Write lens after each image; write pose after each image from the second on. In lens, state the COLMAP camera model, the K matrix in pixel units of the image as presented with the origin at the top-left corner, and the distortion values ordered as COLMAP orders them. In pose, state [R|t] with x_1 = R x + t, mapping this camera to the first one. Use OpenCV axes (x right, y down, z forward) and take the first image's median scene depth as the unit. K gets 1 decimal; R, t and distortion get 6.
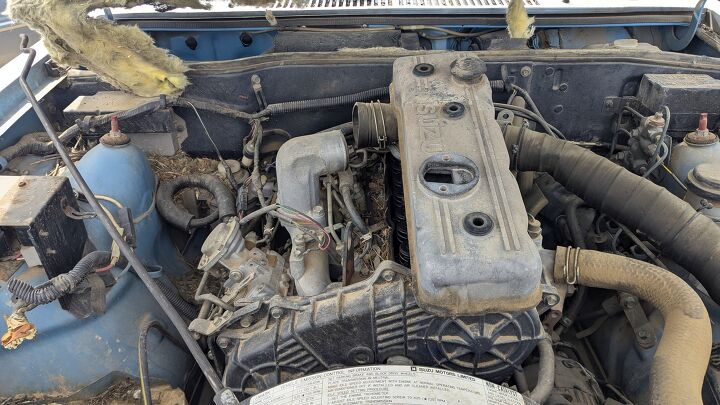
lens RADIAL K [[519.3, 0, 360.0], [0, 519.3, 202.5], [0, 0, 1]] dist [0.073456, -0.083969]
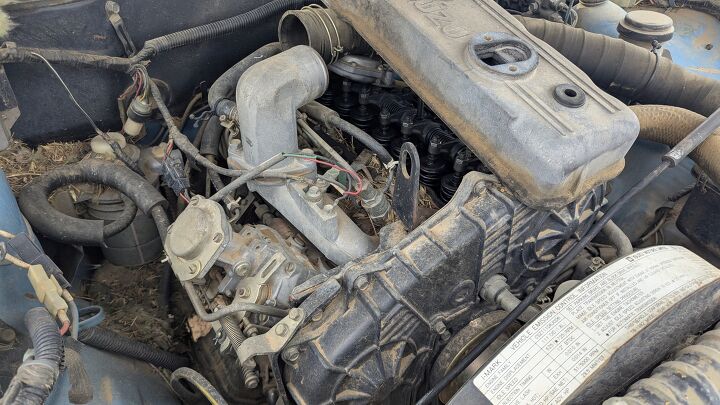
lens RADIAL K [[519.3, 0, 360.0], [0, 519.3, 202.5], [0, 0, 1]] dist [0.073456, -0.083969]
pose [[0.833307, -0.305966, 0.460417, -0.406921], [0.267596, 0.952042, 0.148350, -0.010070], [-0.483727, -0.000415, 0.875219, 0.296773]]
